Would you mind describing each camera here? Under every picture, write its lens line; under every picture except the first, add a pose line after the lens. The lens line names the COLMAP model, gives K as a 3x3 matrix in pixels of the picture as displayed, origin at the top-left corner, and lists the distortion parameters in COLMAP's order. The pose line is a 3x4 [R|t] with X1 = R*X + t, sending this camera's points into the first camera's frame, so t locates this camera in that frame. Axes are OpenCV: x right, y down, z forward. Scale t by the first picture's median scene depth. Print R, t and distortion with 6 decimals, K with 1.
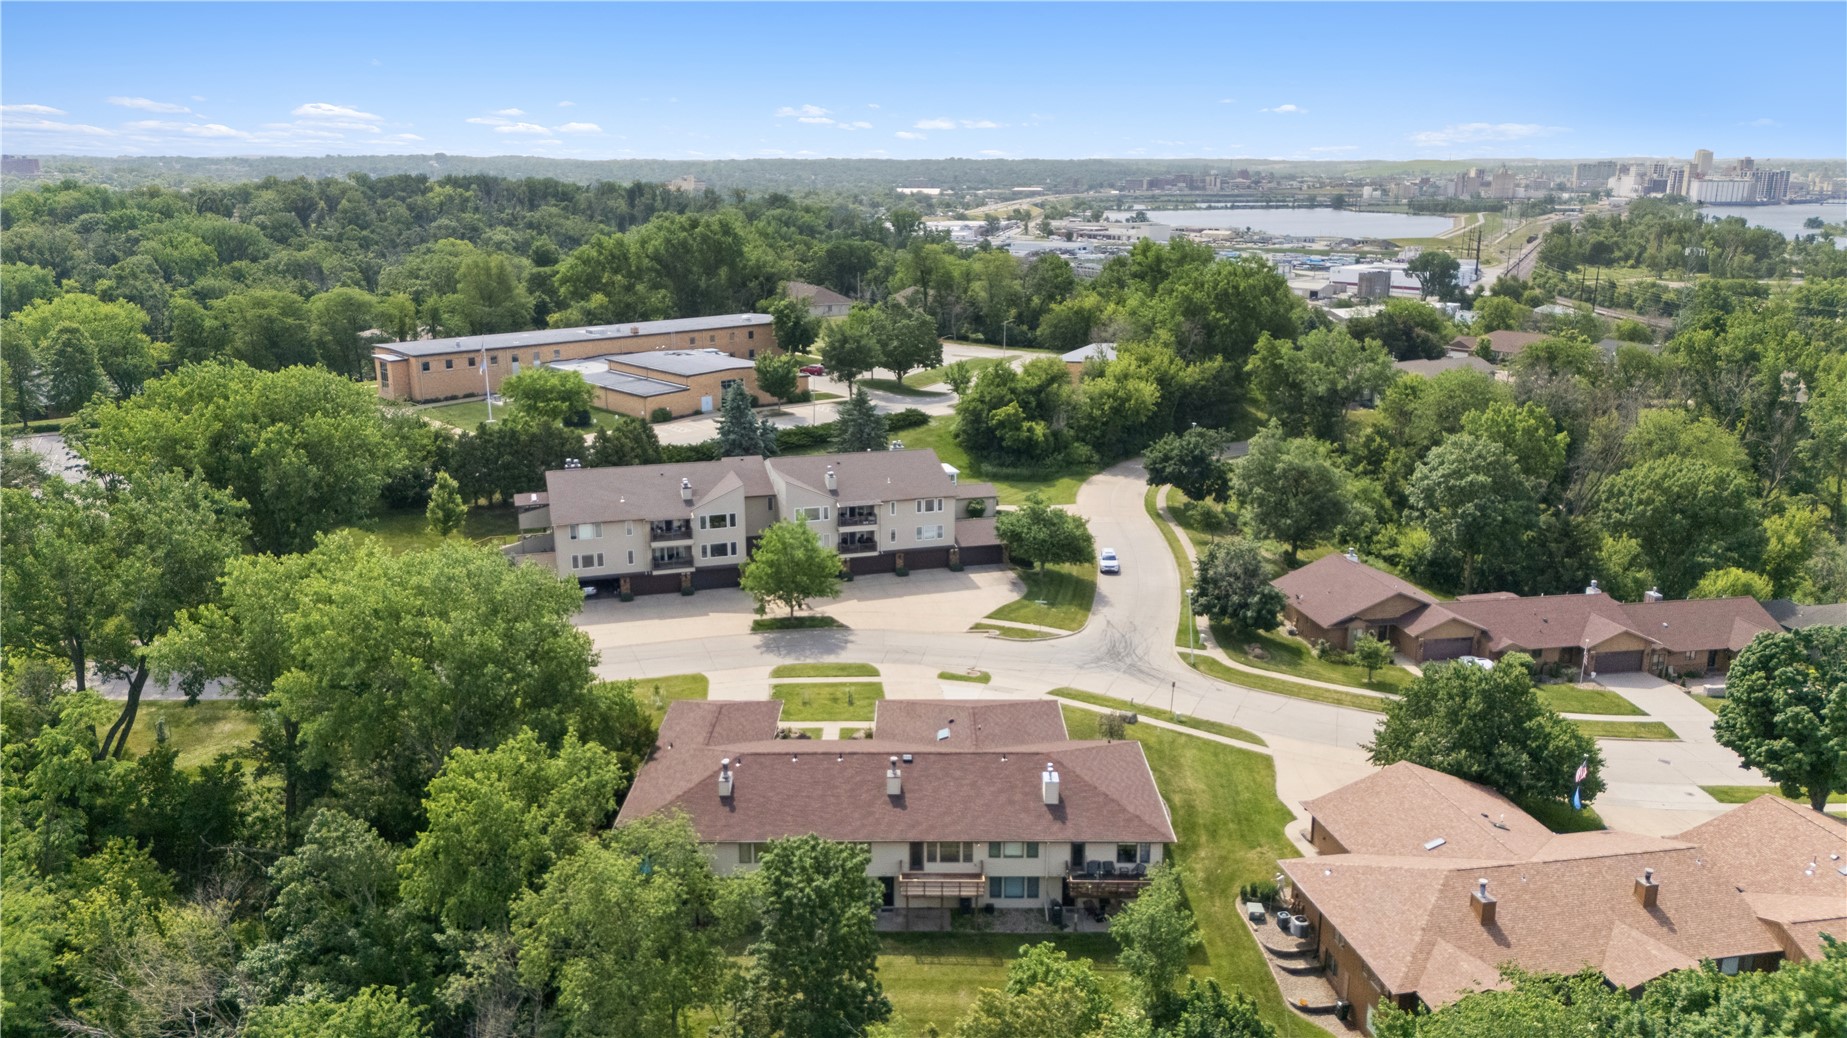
lens RADIAL K [[1343.8, 0, 897.9], [0, 1343.8, 521.5], [0, 0, 1]] dist [0.077417, -0.127664]
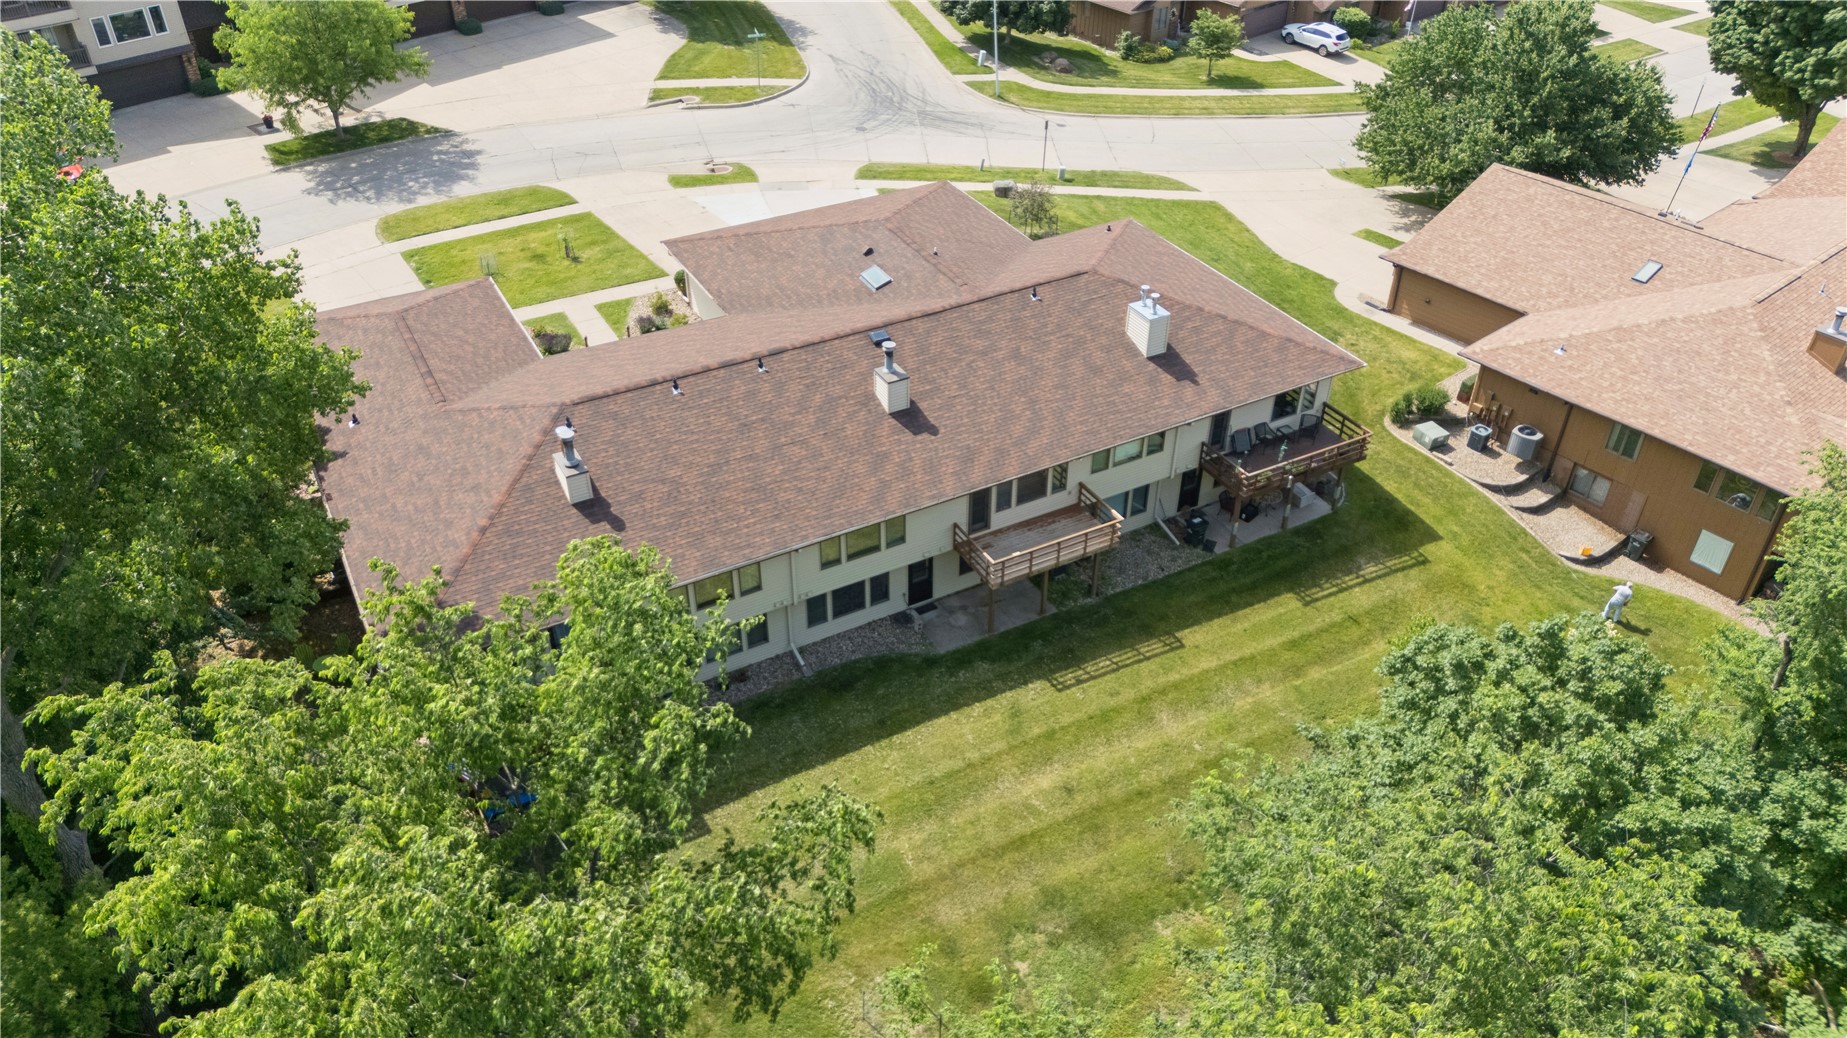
lens RADIAL K [[1364.2, 0, 923.5], [0, 1364.2, 519.0], [0, 0, 1]] dist [0.094518, -0.097927]
pose [[0.870167, -0.287947, 0.399870, -0.220415], [0.120839, 0.911413, 0.393350, 0.031801], [-0.477711, -0.293960, 0.827877, 0.537124]]
